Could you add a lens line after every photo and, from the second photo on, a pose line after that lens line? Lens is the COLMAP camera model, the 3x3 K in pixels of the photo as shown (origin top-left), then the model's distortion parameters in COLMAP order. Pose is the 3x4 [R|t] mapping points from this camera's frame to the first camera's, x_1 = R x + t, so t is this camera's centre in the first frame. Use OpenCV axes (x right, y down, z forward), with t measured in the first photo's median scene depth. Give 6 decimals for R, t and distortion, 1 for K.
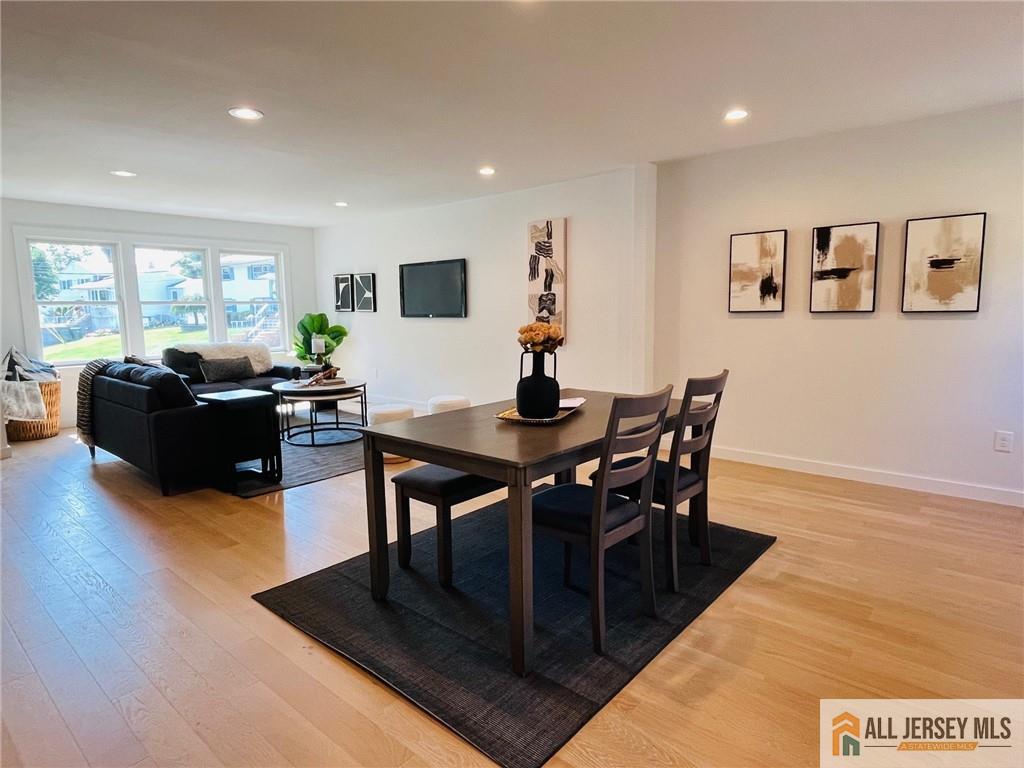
lens RADIAL K [[586.2, 0, 514.3], [0, 586.2, 378.0], [0, 0, 1]] dist [-0.003763, -0.001252]
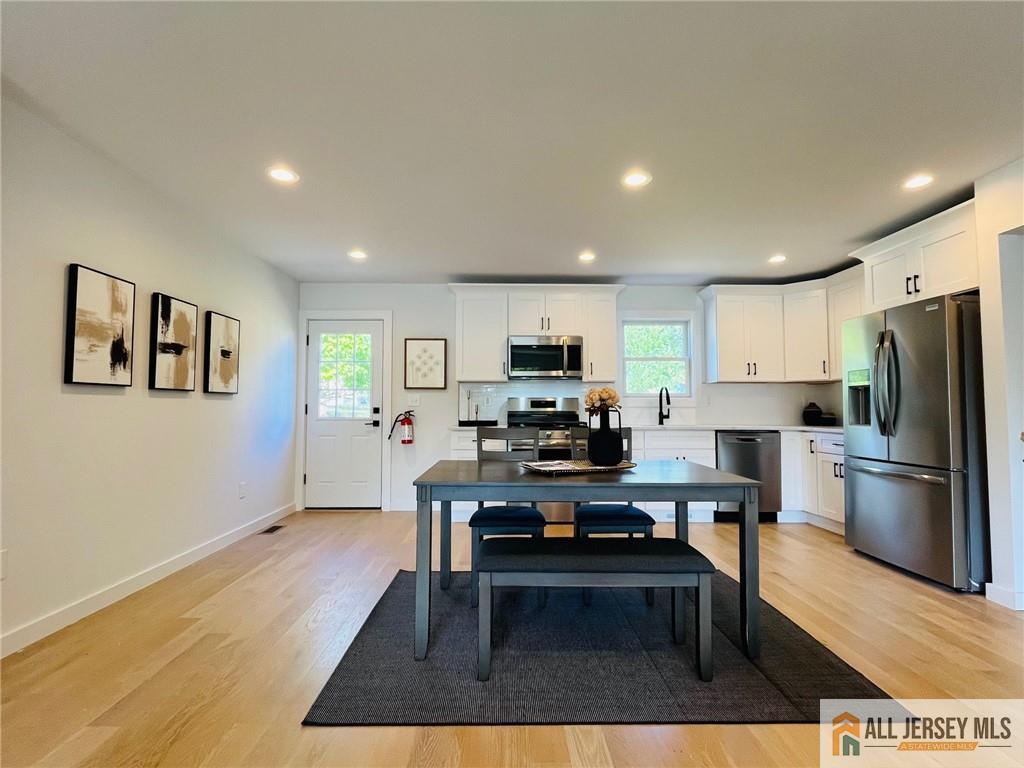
lens RADIAL K [[489.2, 0, 506.9], [0, 489.2, 384.2], [0, 0, 1]] dist [-0.001989, -0.000480]
pose [[-0.660385, 0.054130, 0.748974, -0.267591], [0.103209, 0.994476, 0.019128, -0.059469], [-0.743801, 0.089933, -0.662323, 0.808345]]
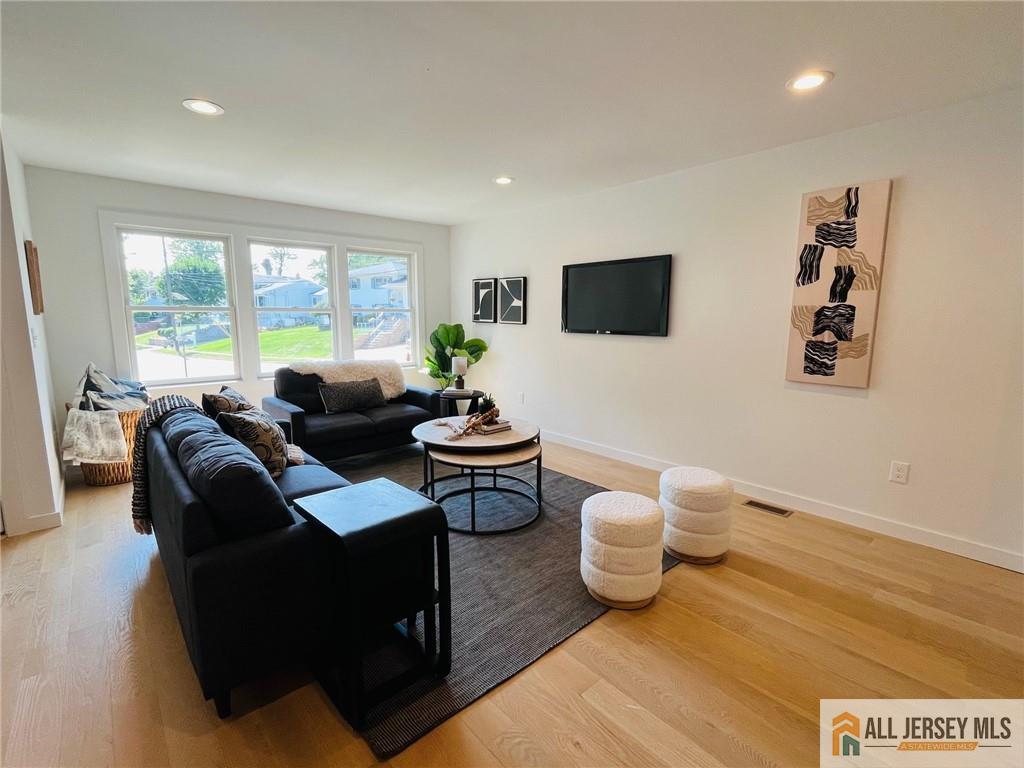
lens RADIAL K [[472.2, 0, 510.1], [0, 472.2, 382.9], [0, 0, 1]] dist [-0.003206, -0.000511]
pose [[0.990494, 0.036160, -0.132719, -0.221829], [-0.032889, 0.999101, 0.026753, -0.063461], [0.133567, -0.022134, 0.990793, 0.451337]]
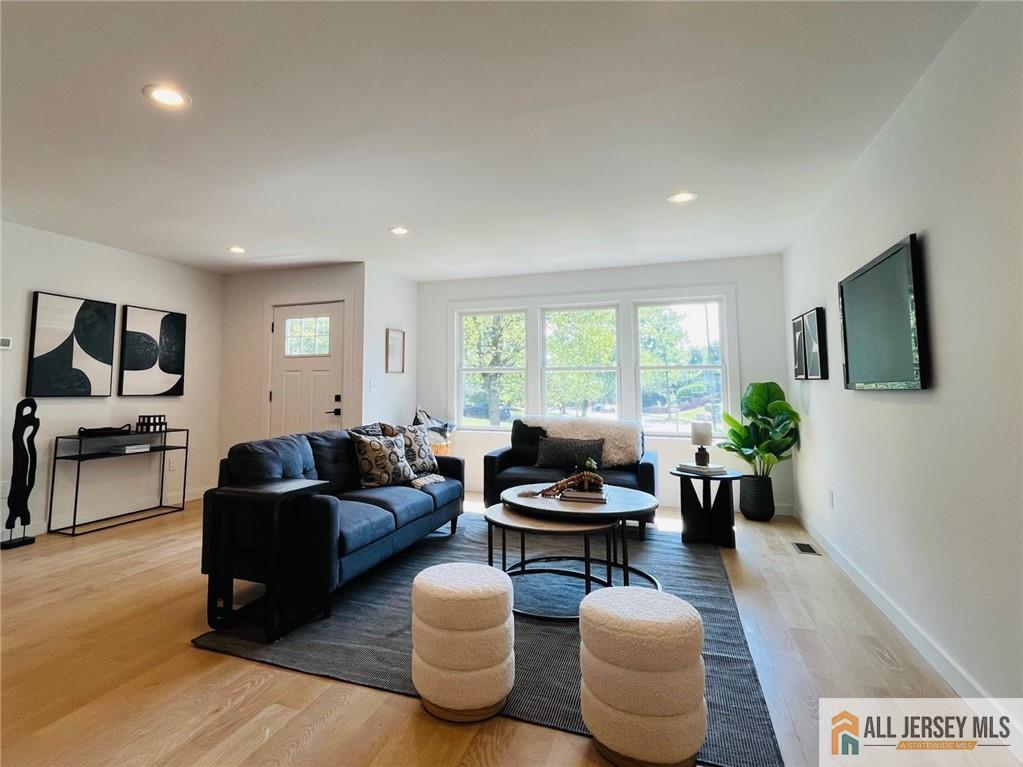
lens RADIAL K [[555.9, 0, 450.0], [0, 555.9, 336.0], [0, 0, 1]] dist [-0.002221, -0.000575]
pose [[0.315222, -0.076415, -0.945937, 0.172648], [-0.119924, 0.985555, -0.119578, -0.067718], [0.941410, 0.151135, 0.301504, 0.700208]]
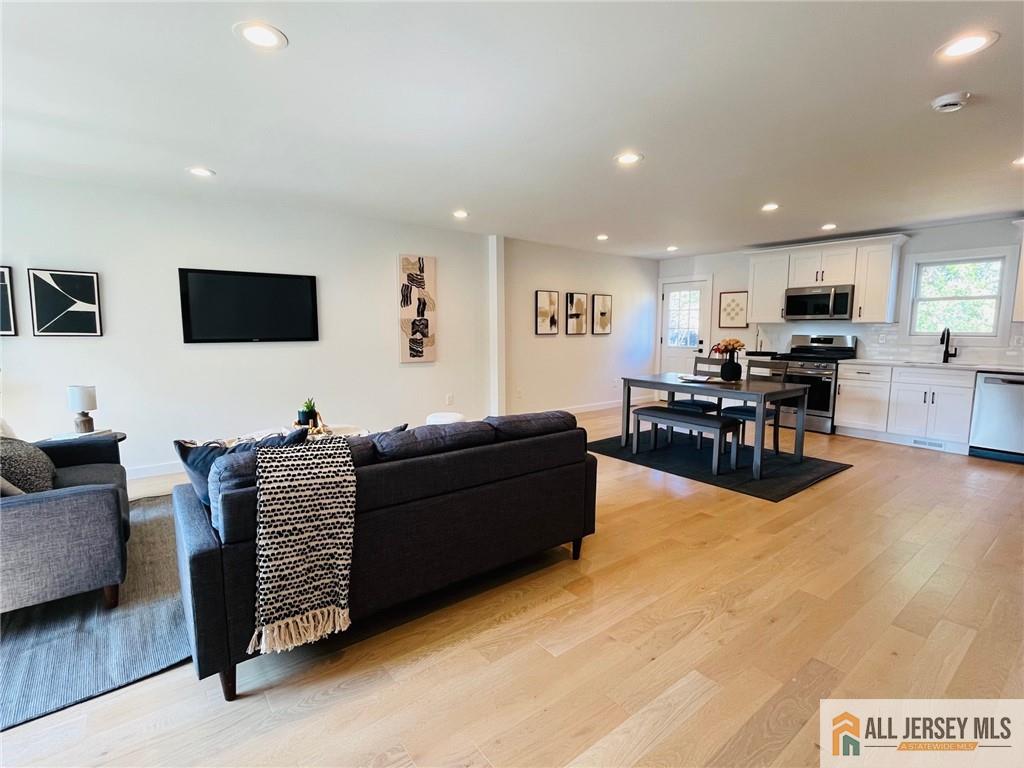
lens RADIAL K [[472.2, 0, 510.1], [0, 472.2, 382.9], [0, 0, 1]] dist [-0.003206, -0.000511]
pose [[0.203510, -0.096996, 0.974256, -0.843688], [0.117174, 0.990341, 0.074121, -0.066745], [-0.972036, 0.099073, 0.212910, 0.640526]]
